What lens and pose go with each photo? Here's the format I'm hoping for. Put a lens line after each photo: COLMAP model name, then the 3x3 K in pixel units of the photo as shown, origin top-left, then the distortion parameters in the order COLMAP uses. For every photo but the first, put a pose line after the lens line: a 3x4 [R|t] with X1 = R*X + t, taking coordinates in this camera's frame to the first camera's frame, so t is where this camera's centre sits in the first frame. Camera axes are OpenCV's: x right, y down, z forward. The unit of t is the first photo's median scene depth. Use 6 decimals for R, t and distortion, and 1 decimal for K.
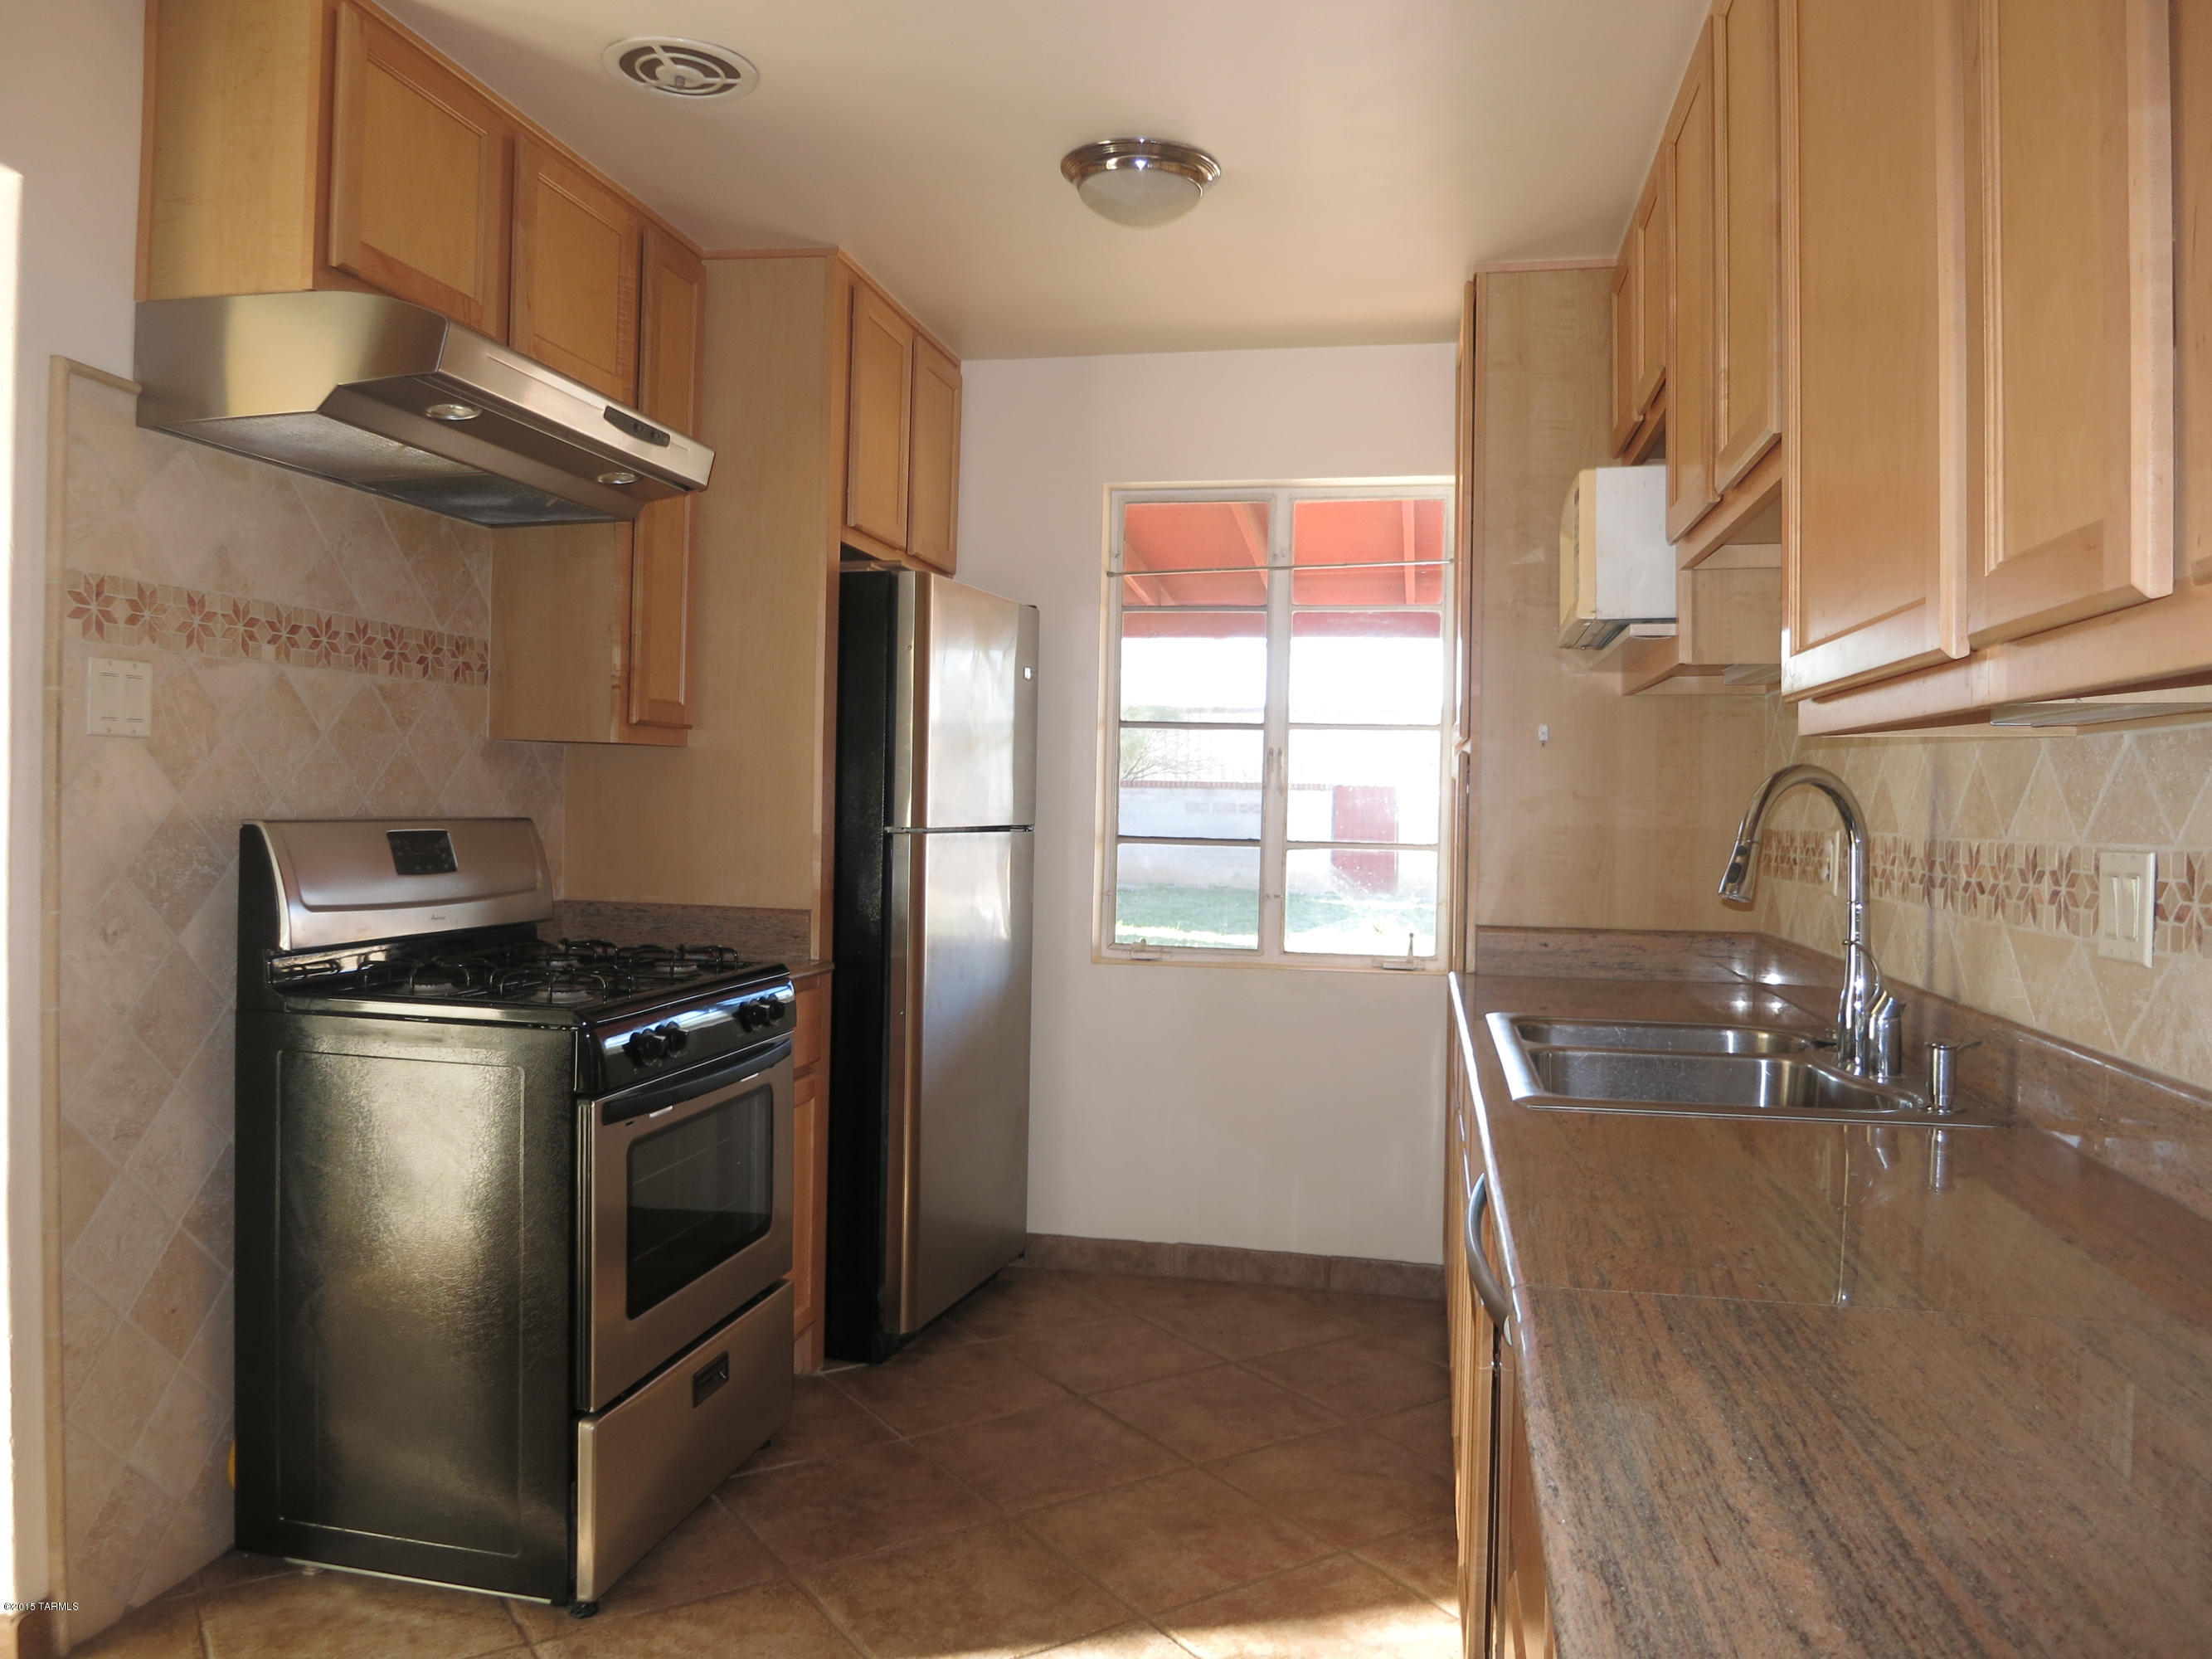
lens RADIAL K [[1590.4, 0, 1107.0], [0, 1590.4, 828.0], [0, 0, 1]] dist [-0.041195, -0.005873]
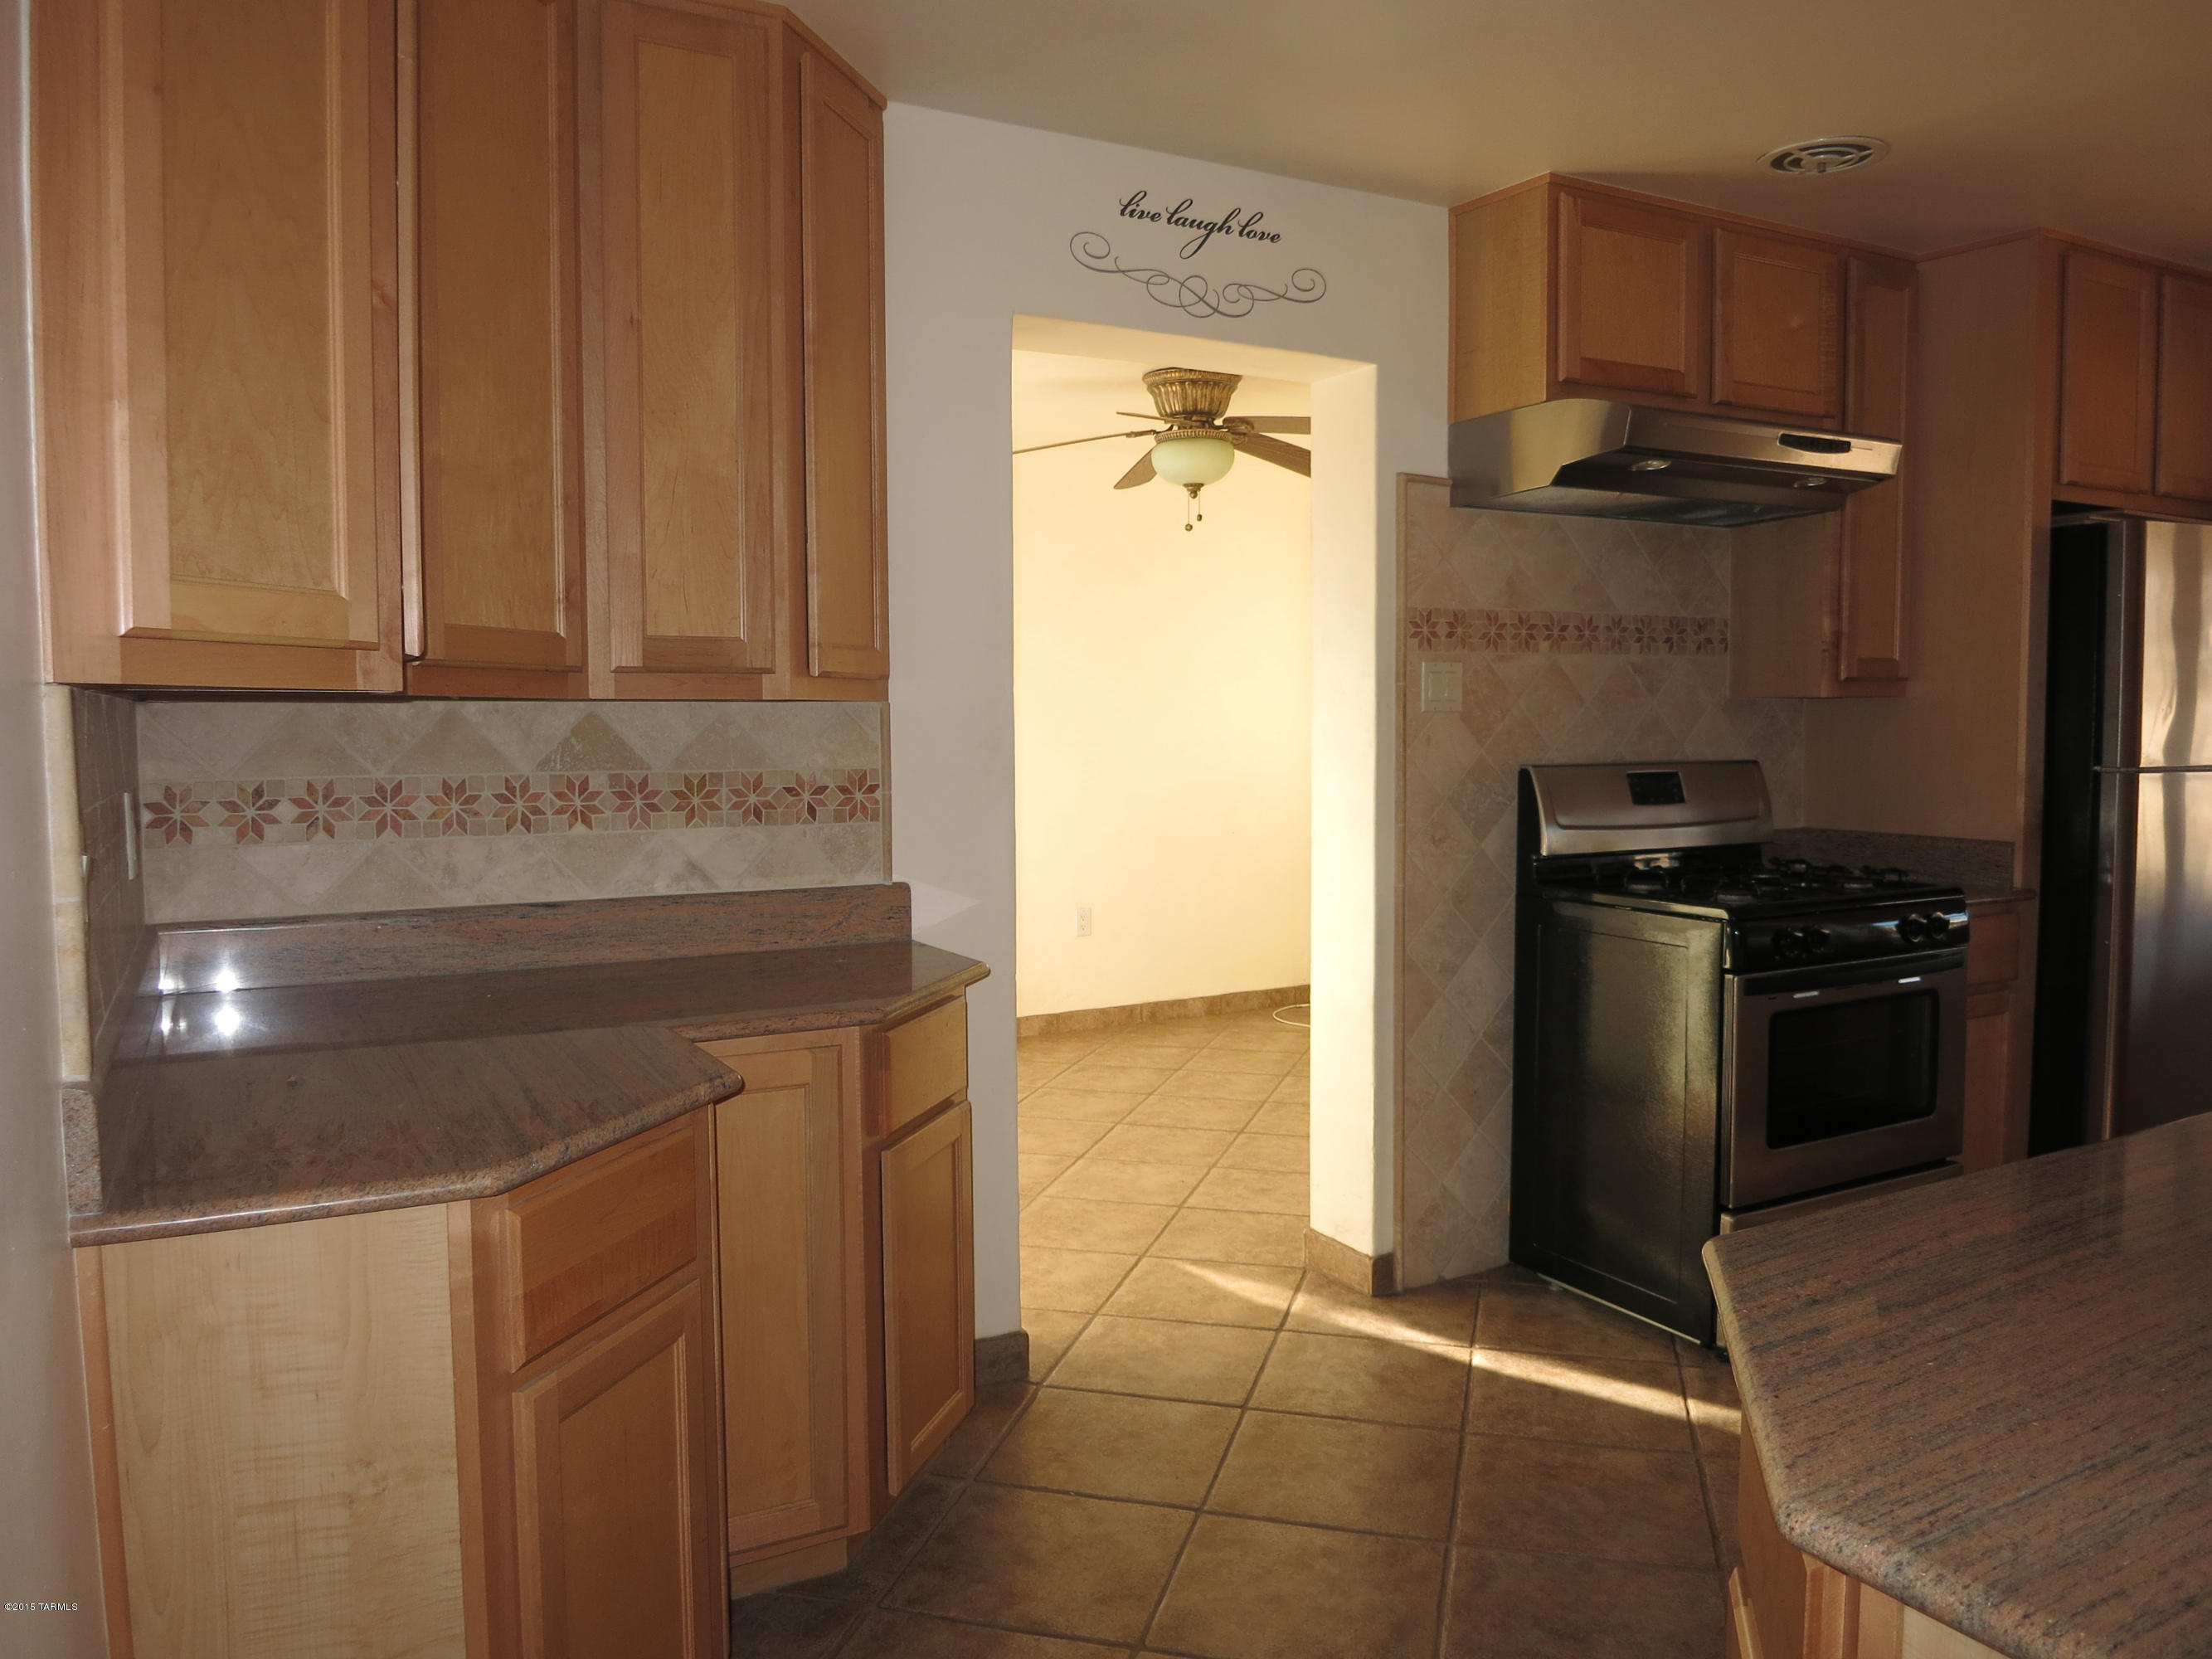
lens RADIAL K [[1590.4, 0, 1103.5], [0, 1590.4, 828.2], [0, 0, 1]] dist [-0.041195, -0.005873]
pose [[0.645481, 0.026620, -0.763312, 0.317647], [0.007340, 0.999130, 0.041051, -0.009790], [0.763741, -0.032101, 0.644724, -0.242934]]
